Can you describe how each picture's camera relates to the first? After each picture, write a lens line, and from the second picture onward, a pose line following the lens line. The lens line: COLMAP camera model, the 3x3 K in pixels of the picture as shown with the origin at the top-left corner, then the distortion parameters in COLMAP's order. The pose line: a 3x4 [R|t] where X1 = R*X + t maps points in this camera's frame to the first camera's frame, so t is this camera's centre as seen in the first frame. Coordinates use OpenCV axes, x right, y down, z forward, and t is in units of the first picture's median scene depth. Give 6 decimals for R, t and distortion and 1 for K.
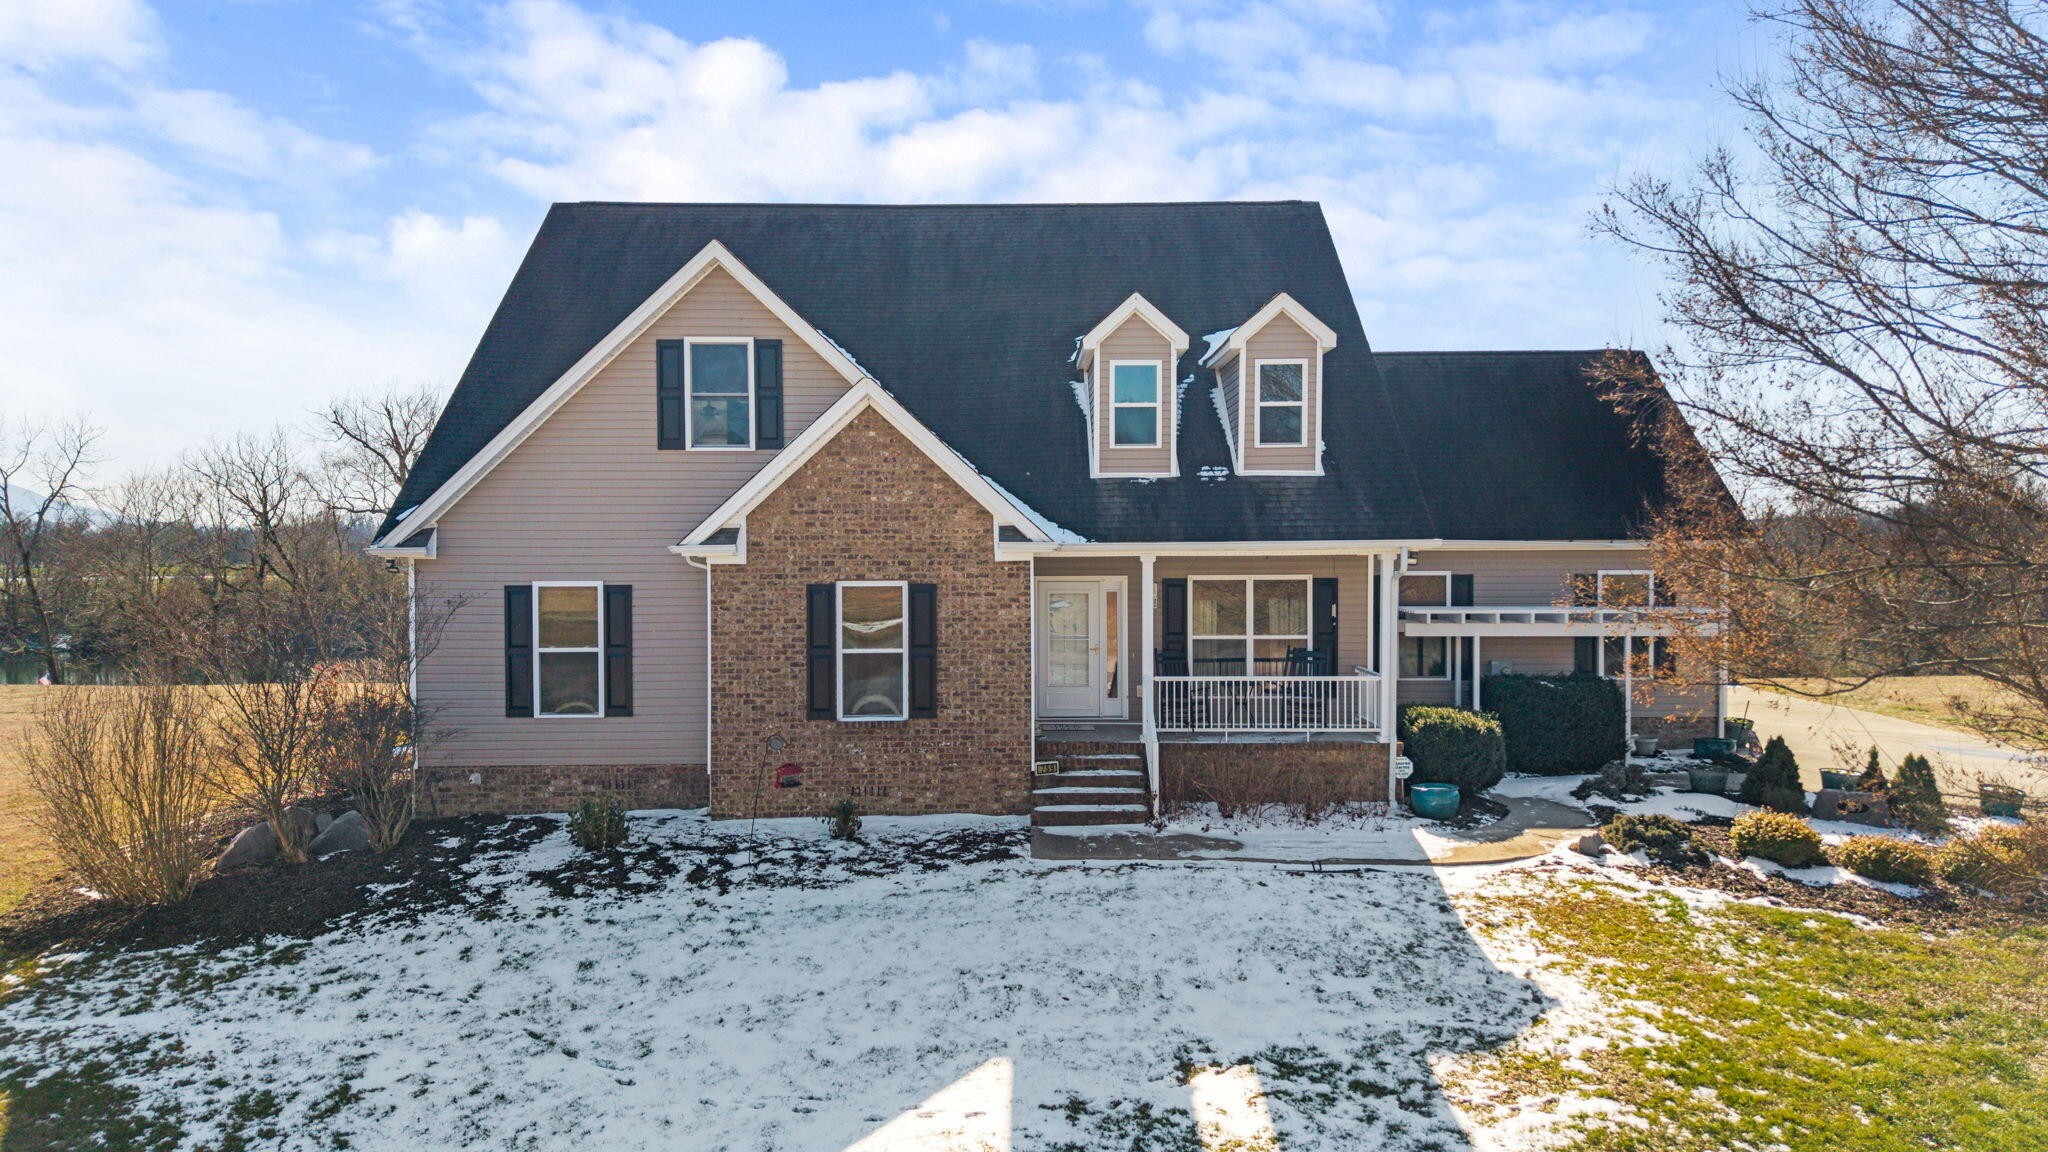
lens RADIAL K [[1451.7, 0, 1020.2], [0, 1451.7, 562.5], [0, 0, 1]] dist [0.020842, -0.003294]
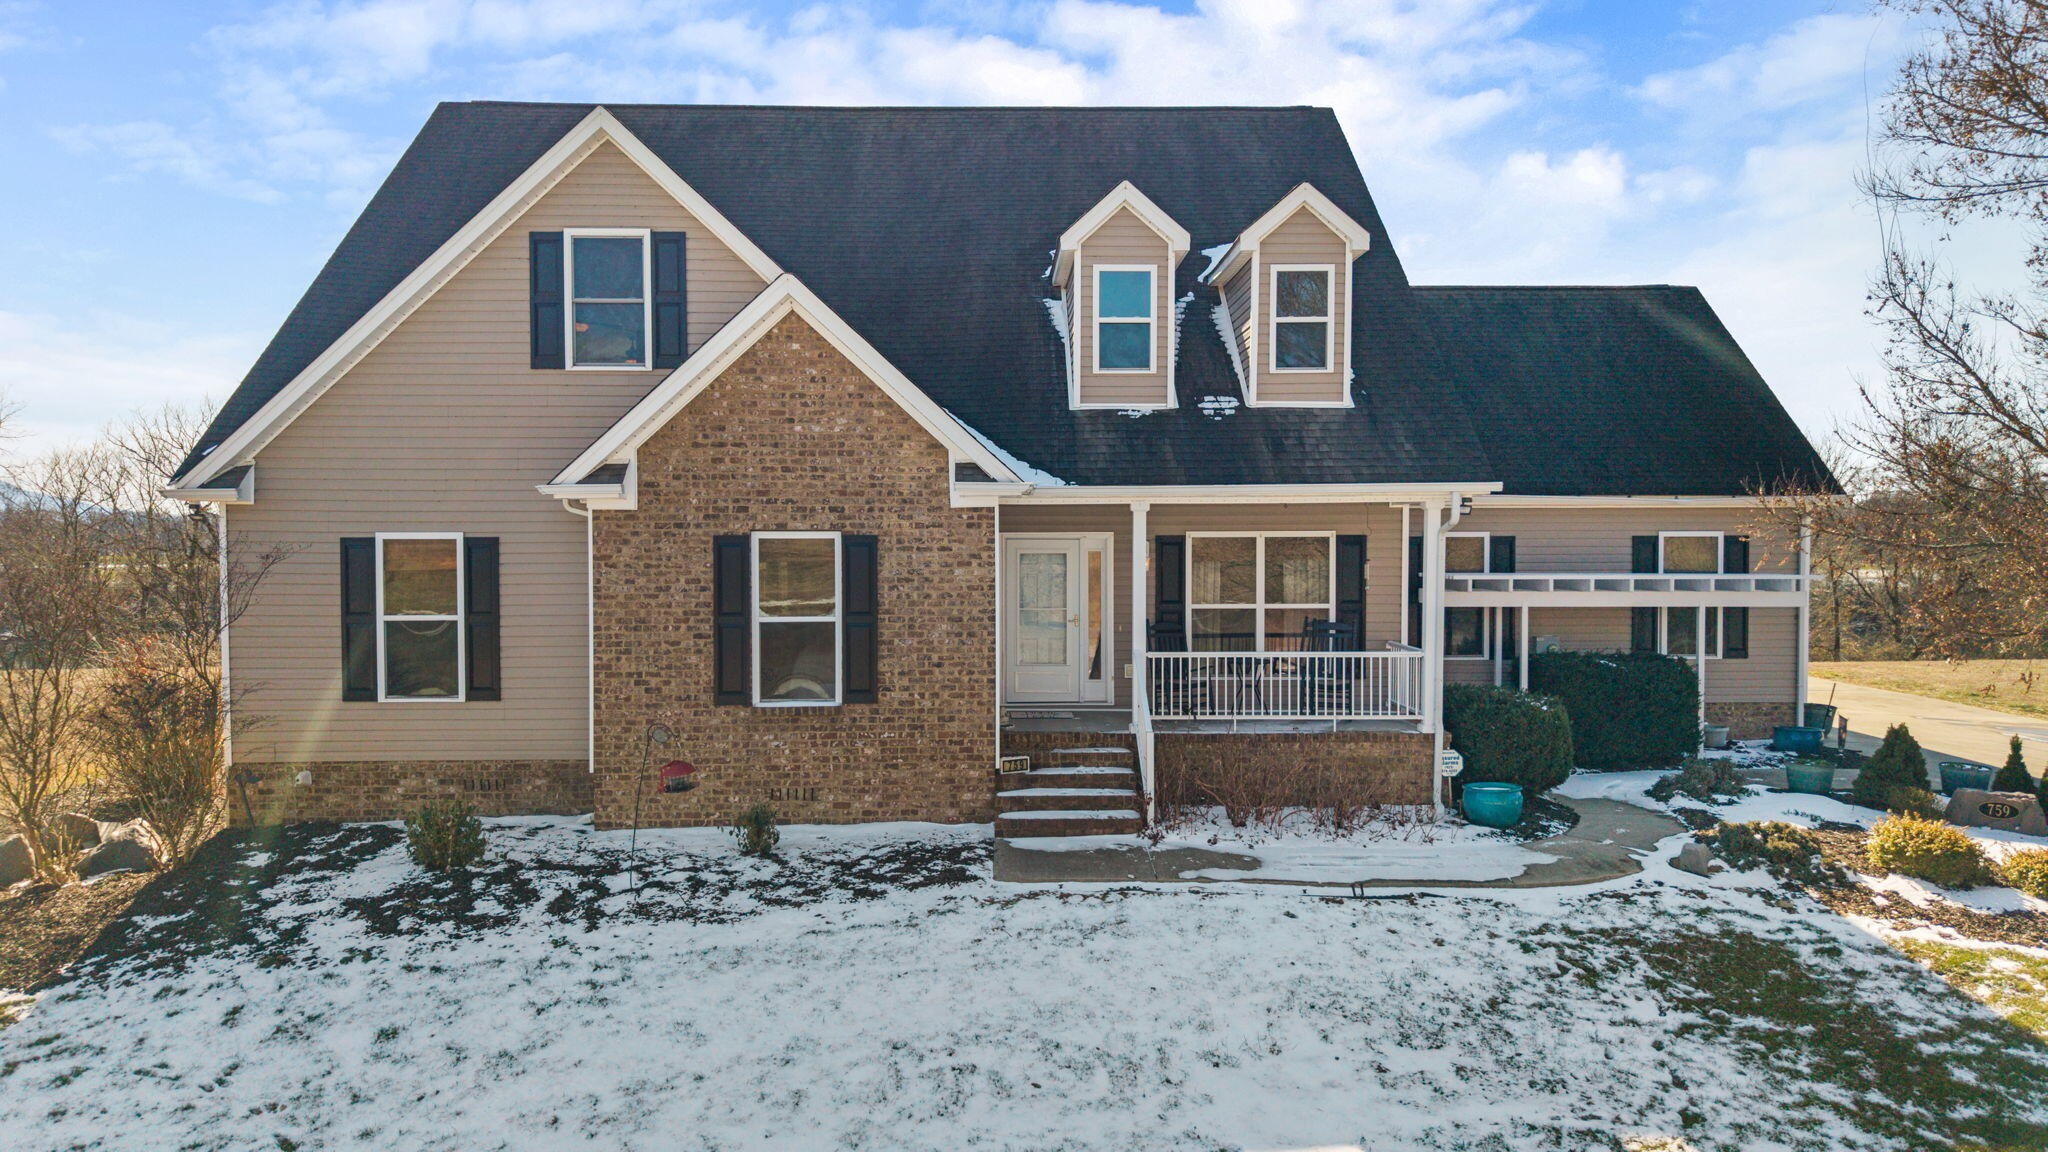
lens RADIAL K [[1424.8, 0, 1024.0], [0, 1424.8, 576.0], [0, 0, 1]] dist [-0.001006, 0.005307]
pose [[0.999805, 0.001439, 0.019682, 0.007904], [-0.001709, 0.999904, 0.013742, 0.026251], [-0.019660, -0.013773, 0.999712, 0.213691]]
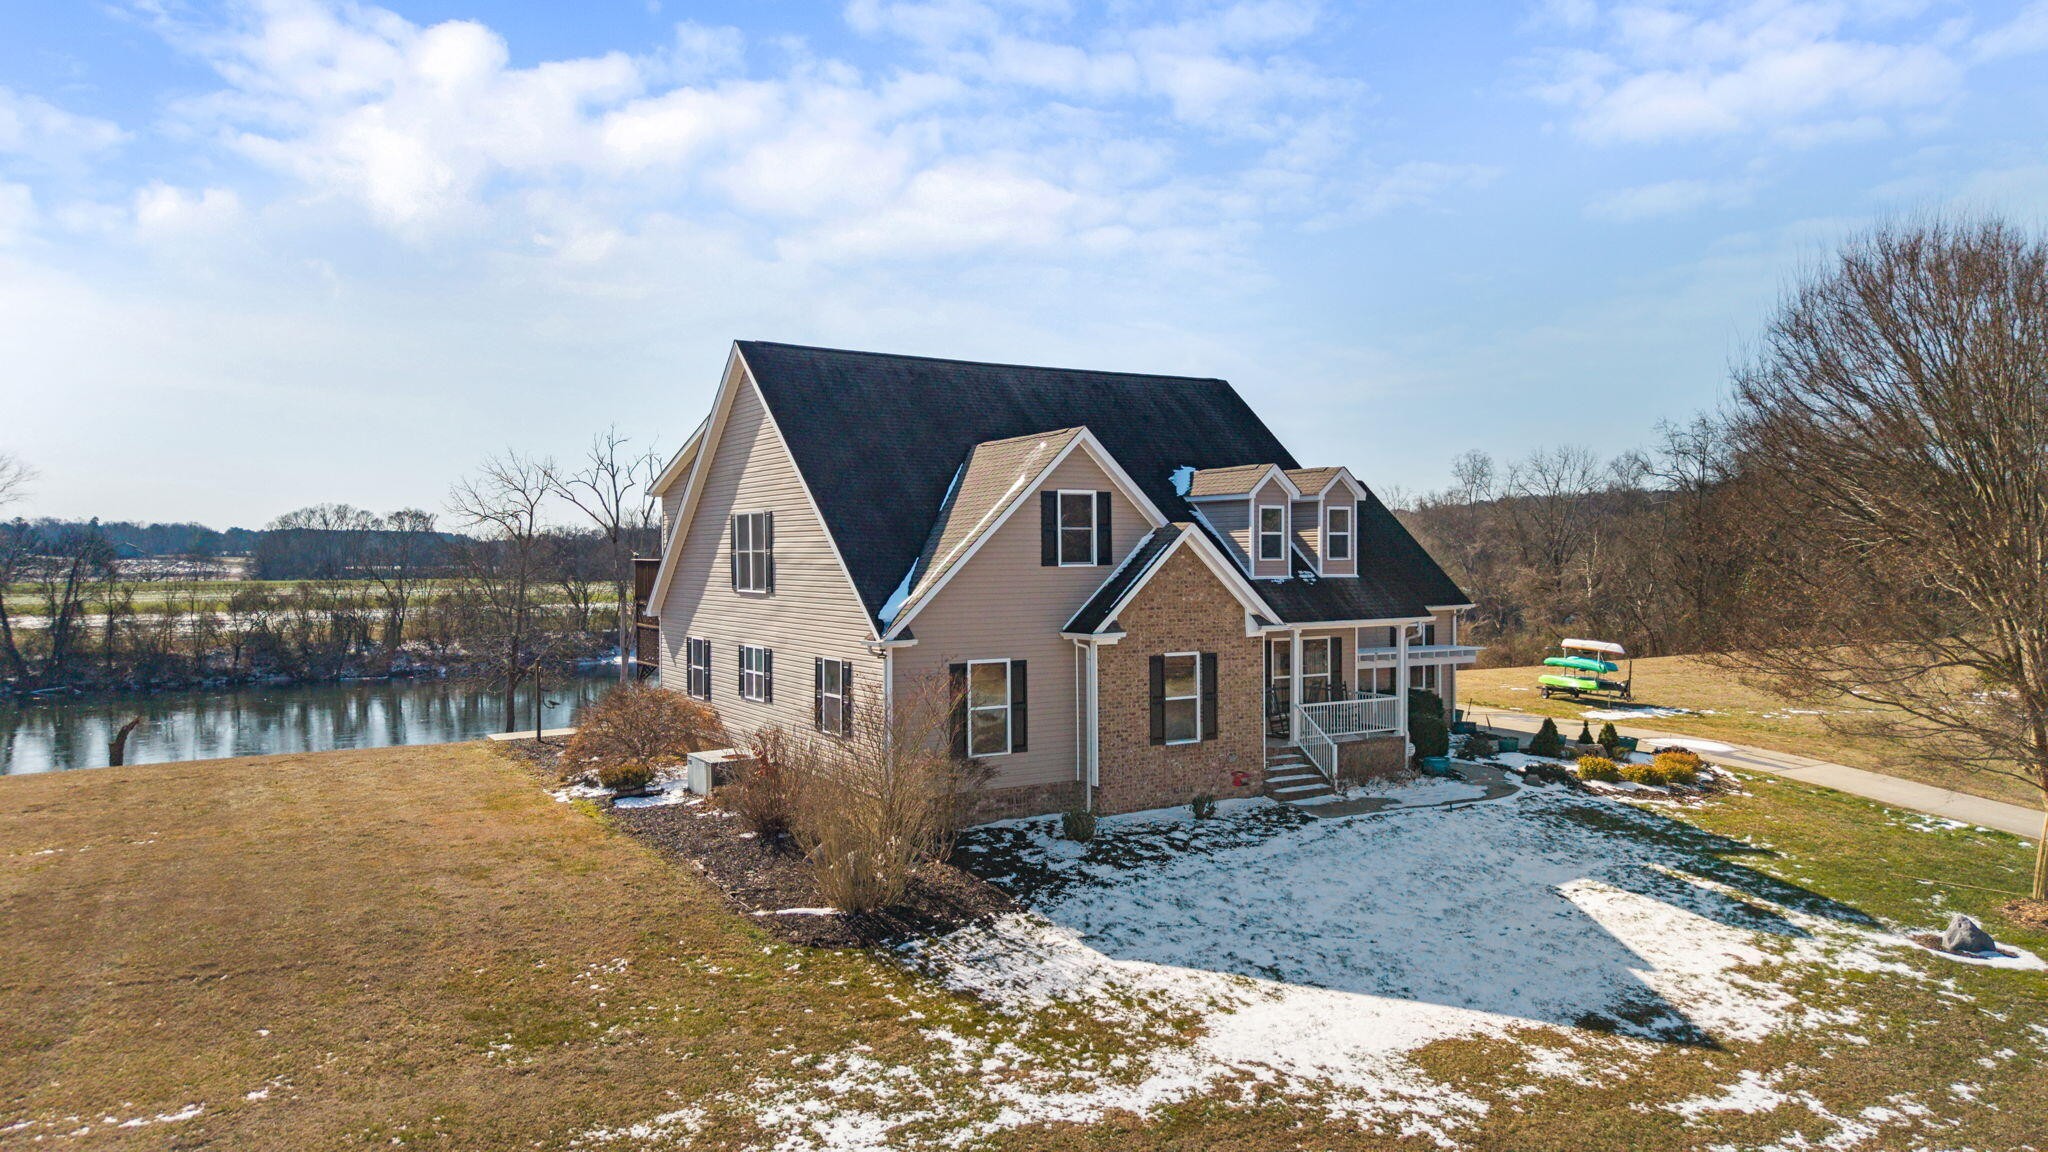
lens RADIAL K [[1451.7, 0, 1020.2], [0, 1451.7, 562.5], [0, 0, 1]] dist [0.020842, -0.003294]
pose [[0.851230, -0.004008, 0.524778, -1.056927], [0.006286, 0.999977, -0.002558, -0.079683], [-0.524755, 0.005476, 0.851236, -0.220186]]
